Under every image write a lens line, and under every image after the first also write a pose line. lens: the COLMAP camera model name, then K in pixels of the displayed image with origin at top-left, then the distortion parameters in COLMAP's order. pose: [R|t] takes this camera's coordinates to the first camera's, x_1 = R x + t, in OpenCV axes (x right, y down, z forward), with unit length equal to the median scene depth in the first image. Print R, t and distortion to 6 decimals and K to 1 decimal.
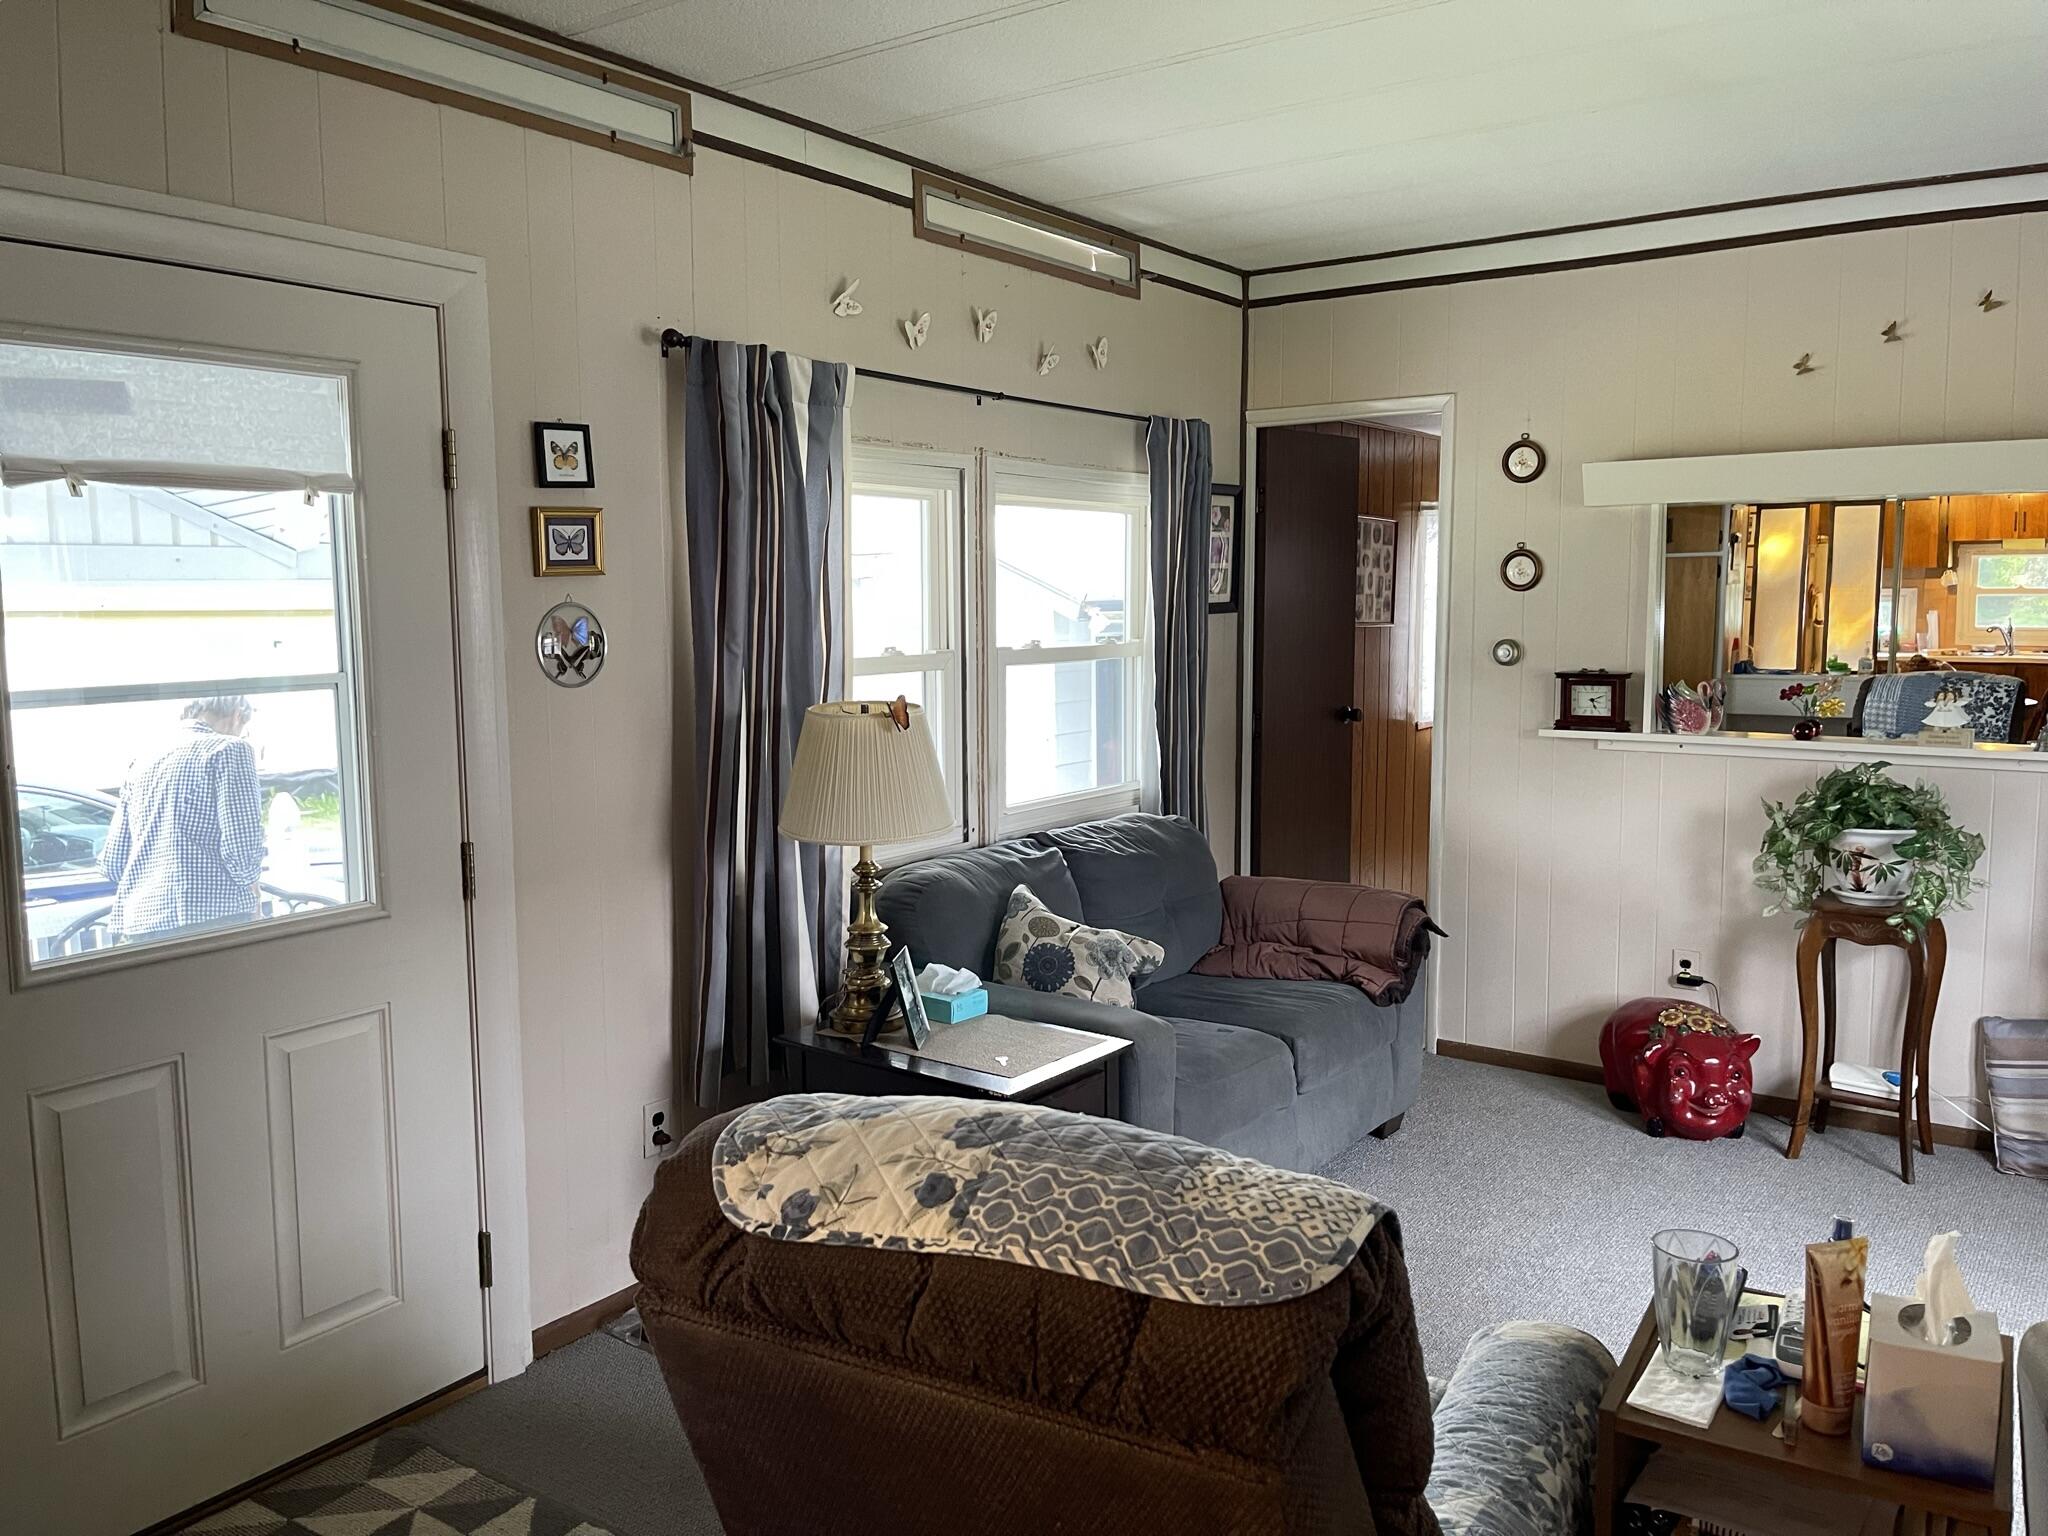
lens RADIAL K [[1562.0, 0, 1006.9], [0, 1562.0, 768.0], [0, 0, 1]] dist [0.051721, -0.048078]
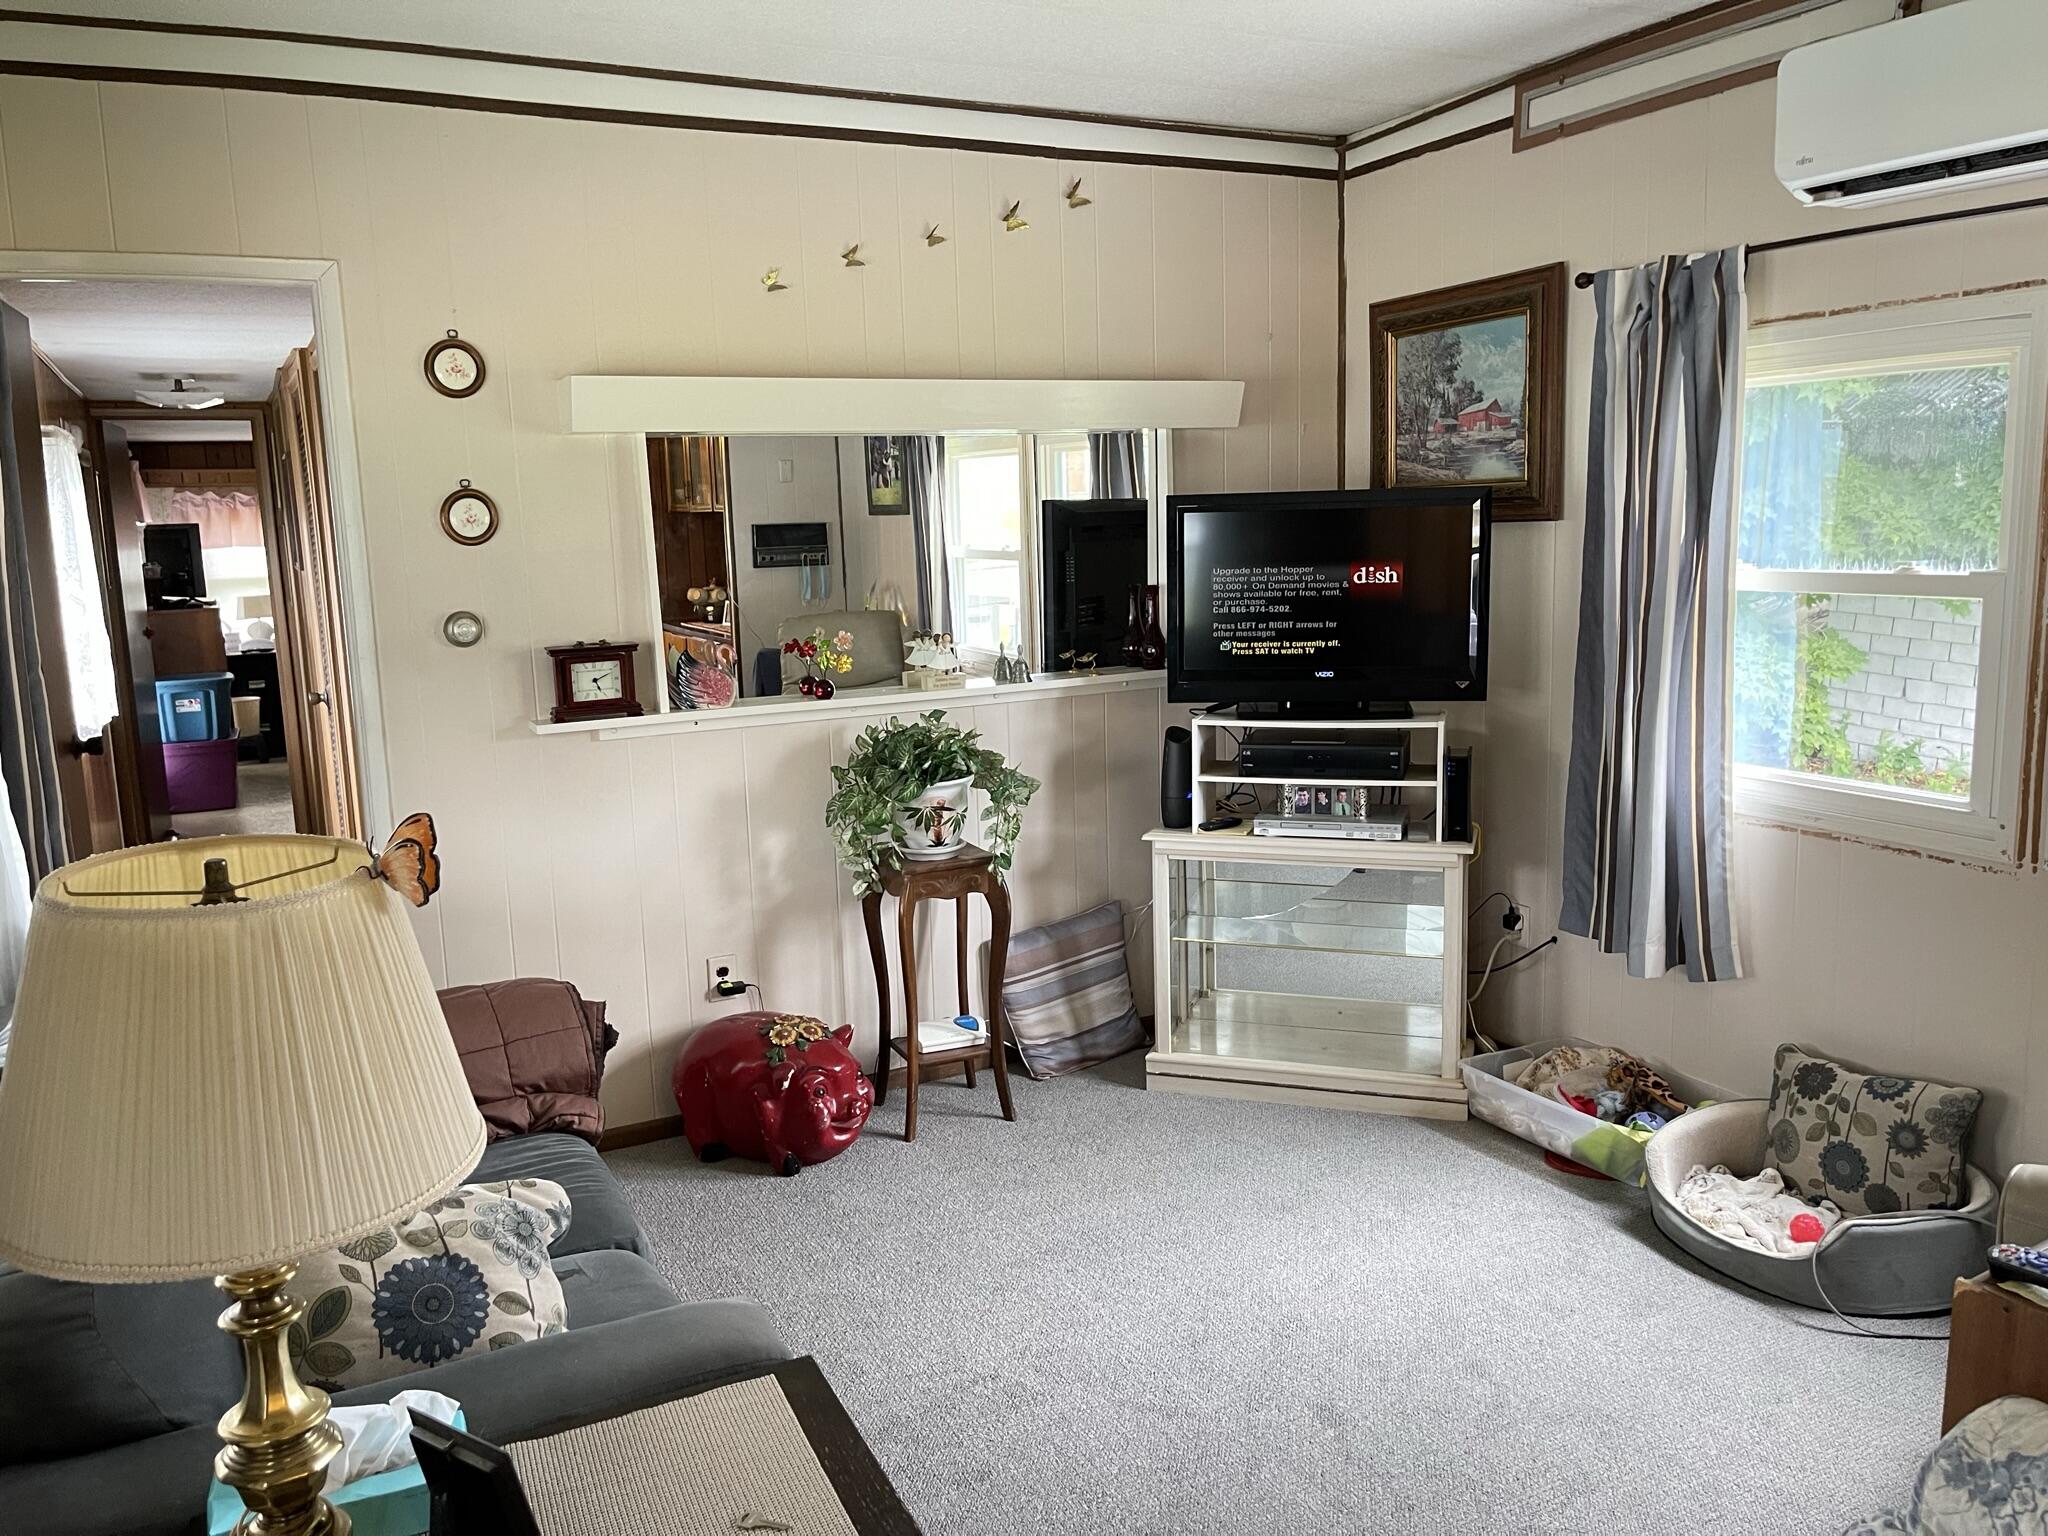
lens RADIAL K [[1562.0, 0, 1018.1], [0, 1562.0, 771.1], [0, 0, 1]] dist [0.051721, -0.048078]
pose [[0.448657, -0.155251, 0.880116, -0.251341], [0.131995, 0.985507, 0.106554, -0.057924], [-0.883903, 0.068365, 0.462647, 0.479415]]
